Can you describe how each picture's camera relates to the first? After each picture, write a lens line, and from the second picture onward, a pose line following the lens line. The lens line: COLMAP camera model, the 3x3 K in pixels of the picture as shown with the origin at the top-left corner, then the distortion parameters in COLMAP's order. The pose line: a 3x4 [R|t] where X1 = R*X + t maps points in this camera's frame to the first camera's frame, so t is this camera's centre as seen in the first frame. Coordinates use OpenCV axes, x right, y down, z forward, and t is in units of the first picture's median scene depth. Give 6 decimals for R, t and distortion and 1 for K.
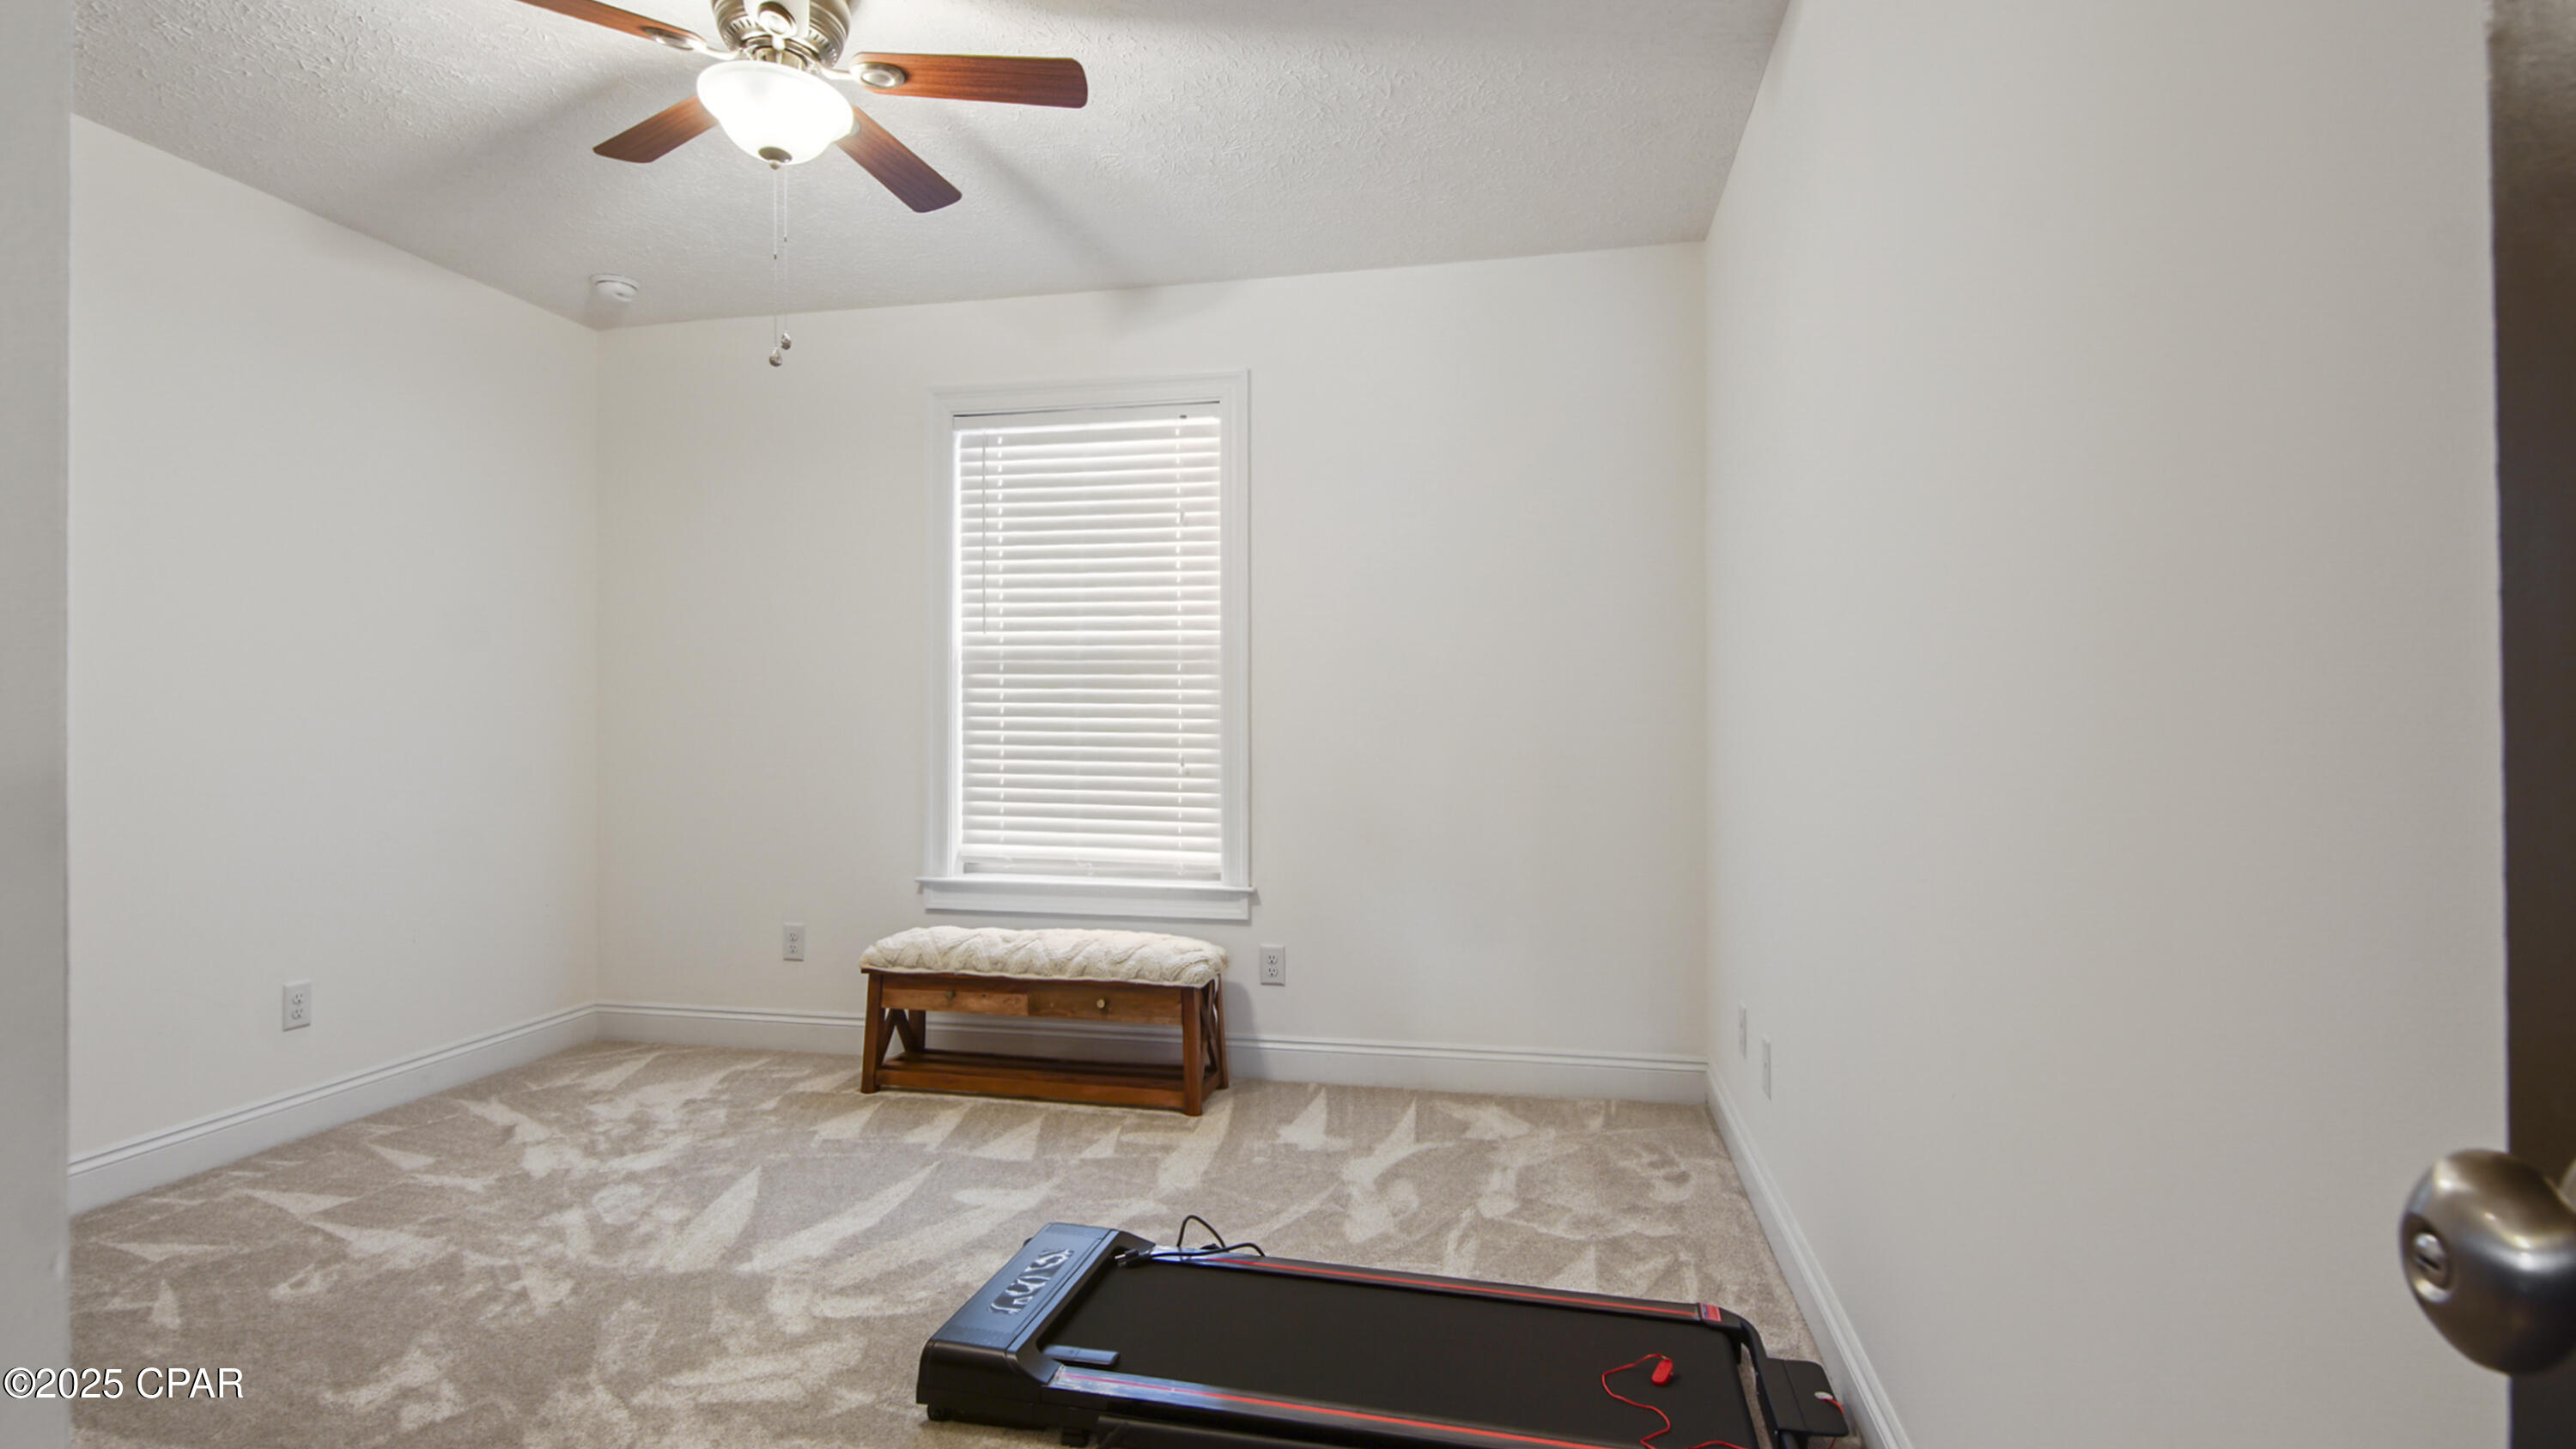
lens RADIAL K [[1197.8, 0, 1273.2], [0, 1197.8, 741.1], [0, 0, 1]] dist [-0.003263, -0.000057]
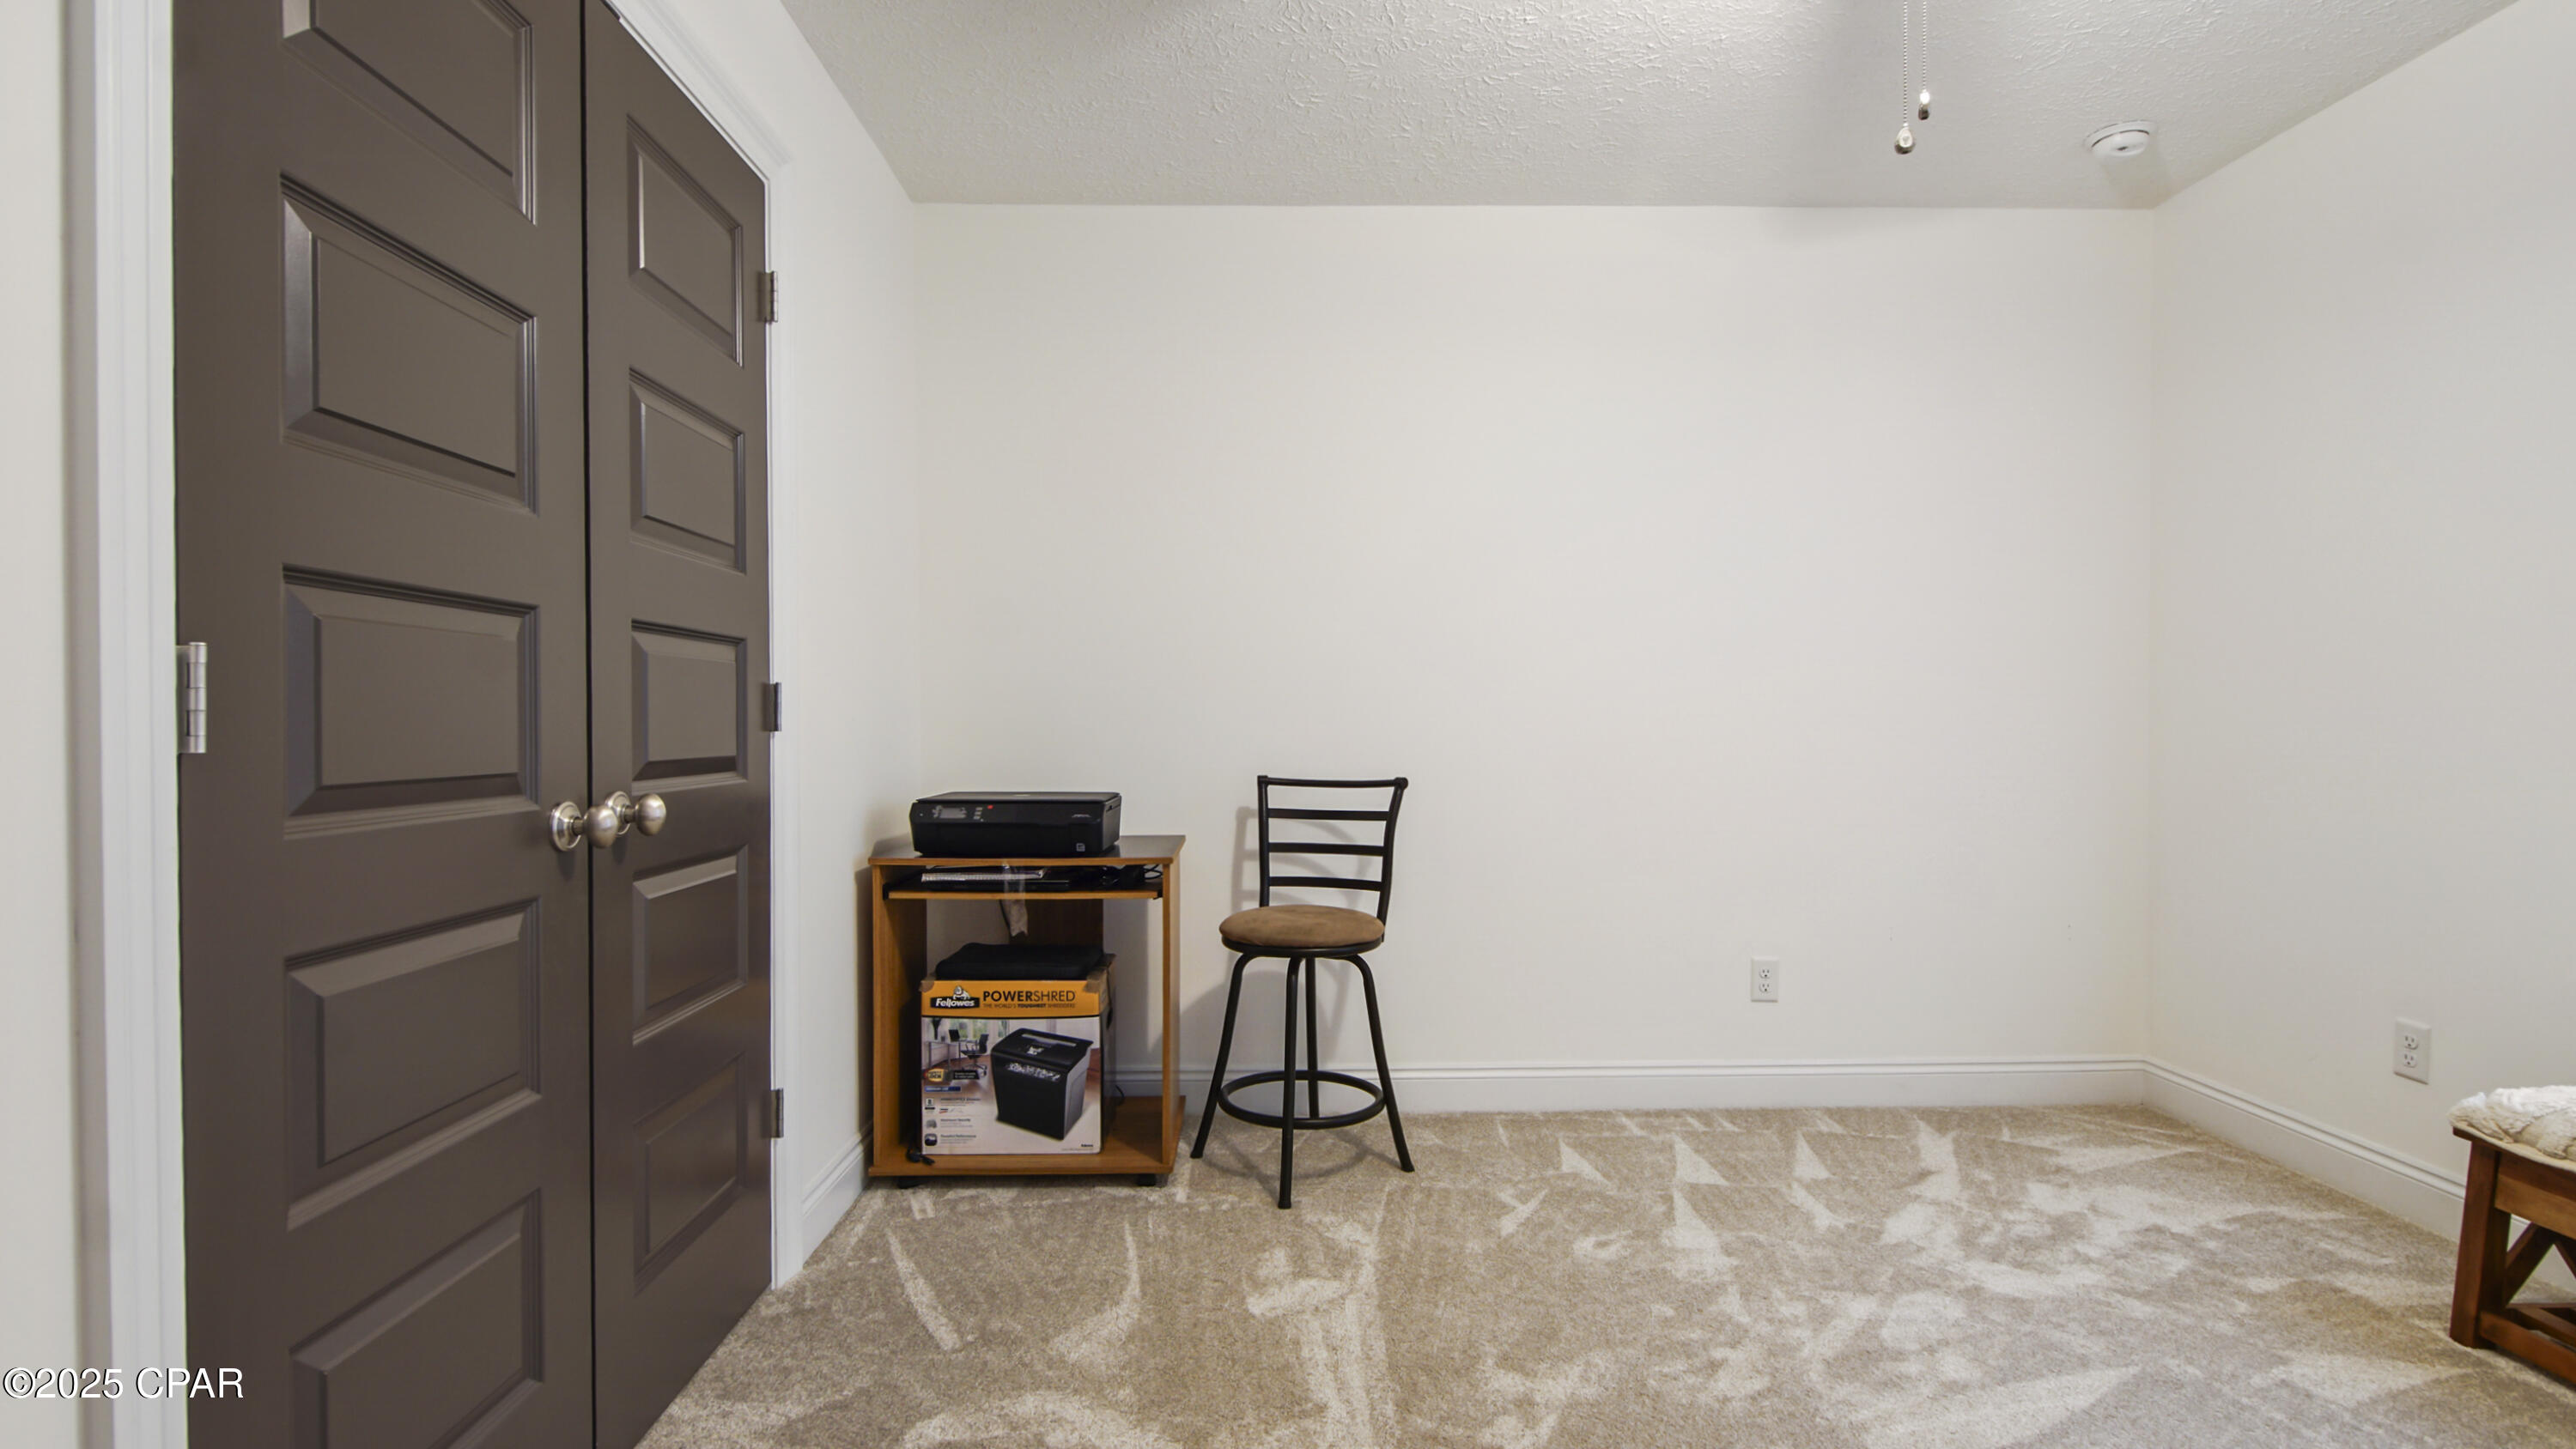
lens RADIAL K [[1197.8, 0, 1273.2], [0, 1197.8, 741.1], [0, 0, 1]] dist [-0.003263, -0.000057]
pose [[0.237732, 0.024707, -0.971017, 0.091494], [-0.012768, 0.999670, 0.022310, -0.004598], [0.971247, 0.007094, 0.237968, 0.342768]]
